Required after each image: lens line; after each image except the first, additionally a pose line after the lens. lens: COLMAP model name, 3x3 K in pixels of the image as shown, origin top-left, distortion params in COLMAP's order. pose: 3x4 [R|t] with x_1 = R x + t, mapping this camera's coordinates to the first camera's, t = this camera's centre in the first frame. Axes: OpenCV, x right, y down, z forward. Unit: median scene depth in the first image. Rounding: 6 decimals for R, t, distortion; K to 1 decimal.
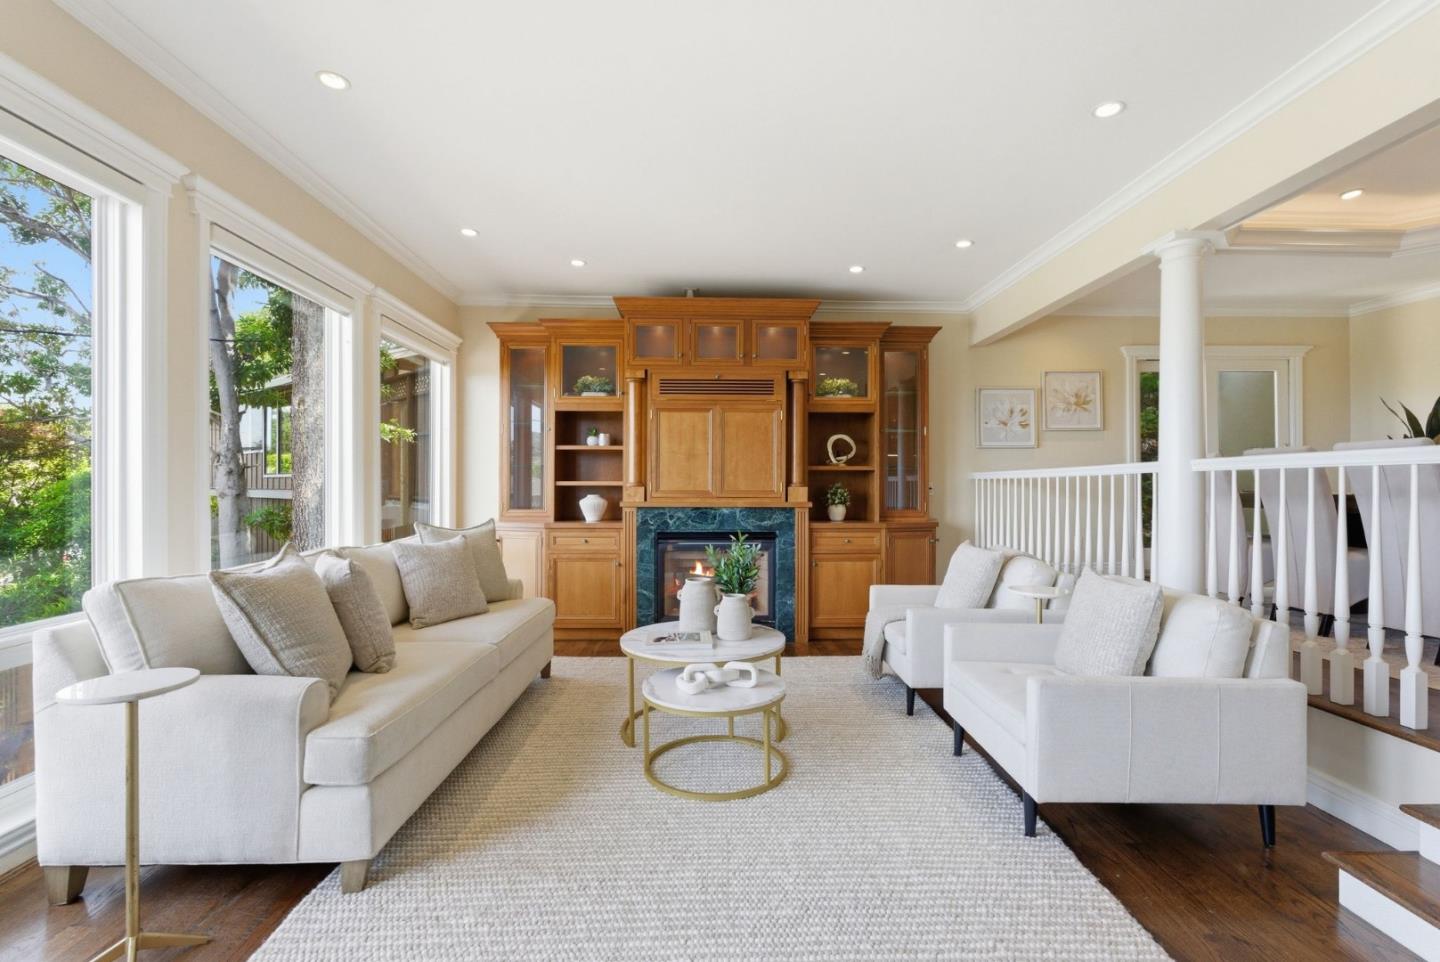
lens RADIAL K [[629.1, 0, 720.0], [0, 629.1, 481.0], [0, 0, 1]] dist [-0.012740, -0.000038]
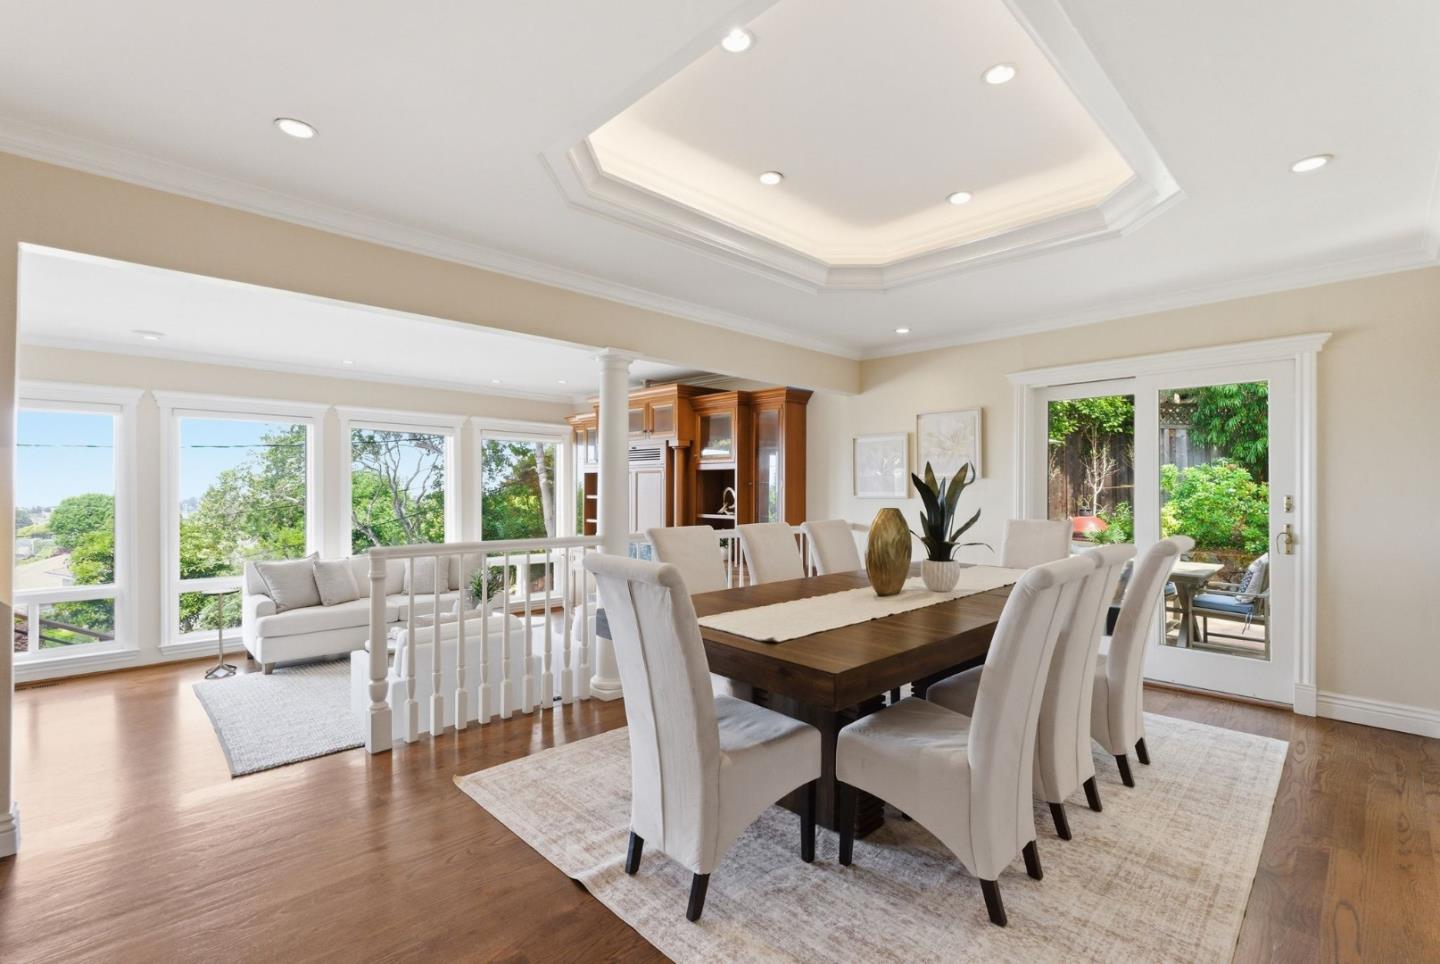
lens RADIAL K [[629.1, 0, 720.0], [0, 629.1, 482.0], [0, 0, 1]] dist [-0.012740, -0.000038]
pose [[0.665287, -0.005717, -0.746565, 1.018383], [-0.013314, 0.999721, -0.019520, -0.054157], [0.746469, 0.022926, 0.665026, 0.170721]]
